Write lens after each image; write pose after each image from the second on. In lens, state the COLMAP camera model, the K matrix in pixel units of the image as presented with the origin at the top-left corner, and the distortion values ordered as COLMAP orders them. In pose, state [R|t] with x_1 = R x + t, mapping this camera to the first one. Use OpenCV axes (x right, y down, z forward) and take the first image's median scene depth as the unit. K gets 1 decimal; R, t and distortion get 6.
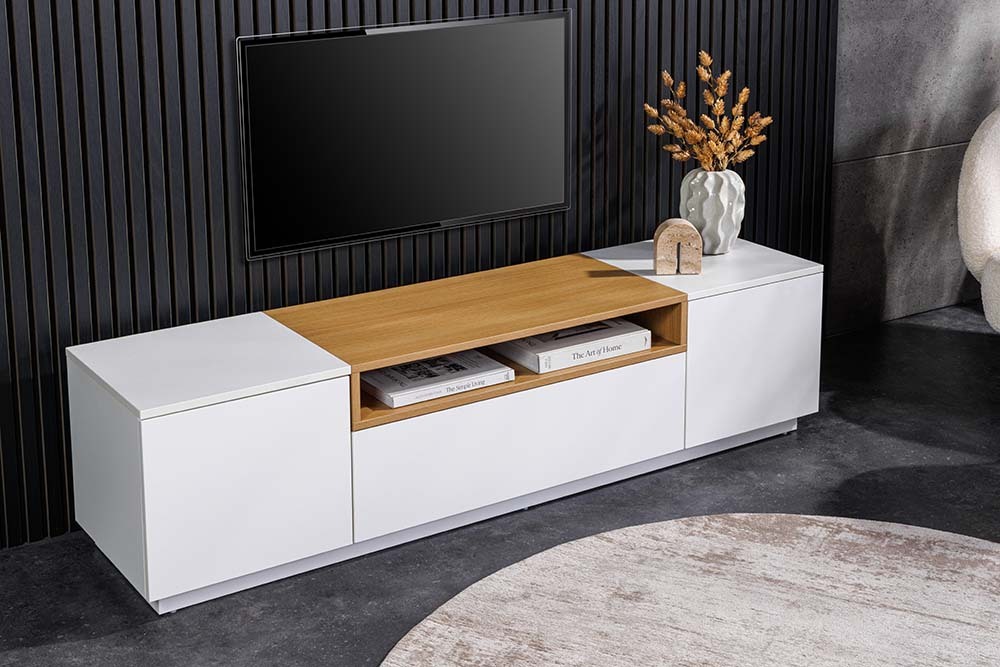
lens RADIAL K [[1603.7, 0, 502.3], [0, 1603.7, 329.2], [0, 0, 1]] dist [0.002397, 0.000000]
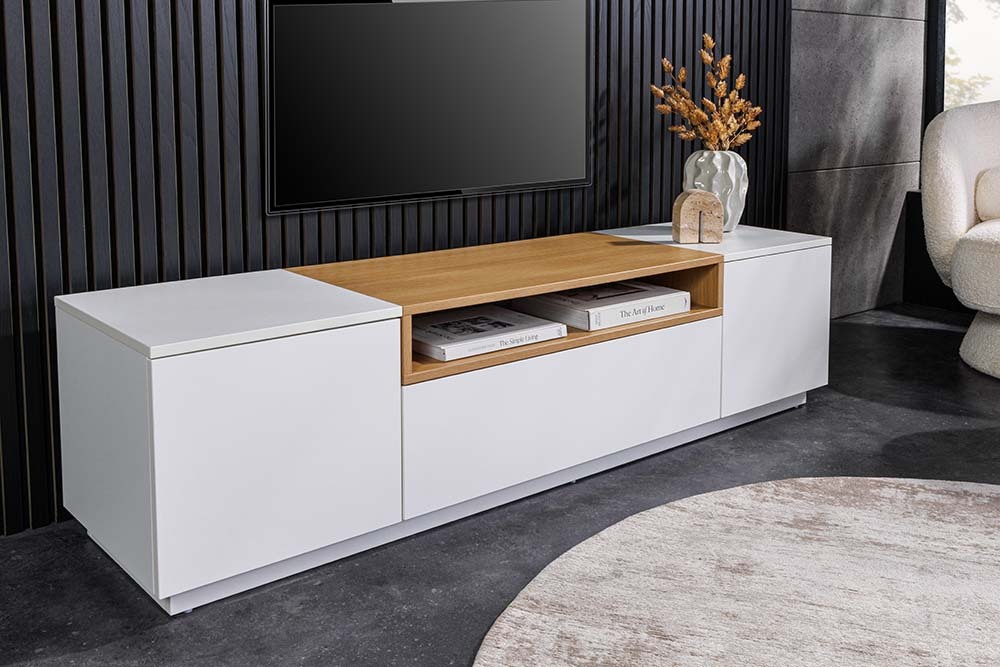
lens RADIAL K [[1052.1, 0, 489.4], [0, 1052.1, 308.5], [0, 0, 1]] dist [-0.022153, 0.000000]
pose [[0.992993, -0.011251, 0.117640, -0.103077], [0.023522, 0.994356, -0.103451, 0.074635], [-0.115812, 0.105493, 0.987653, 0.402179]]
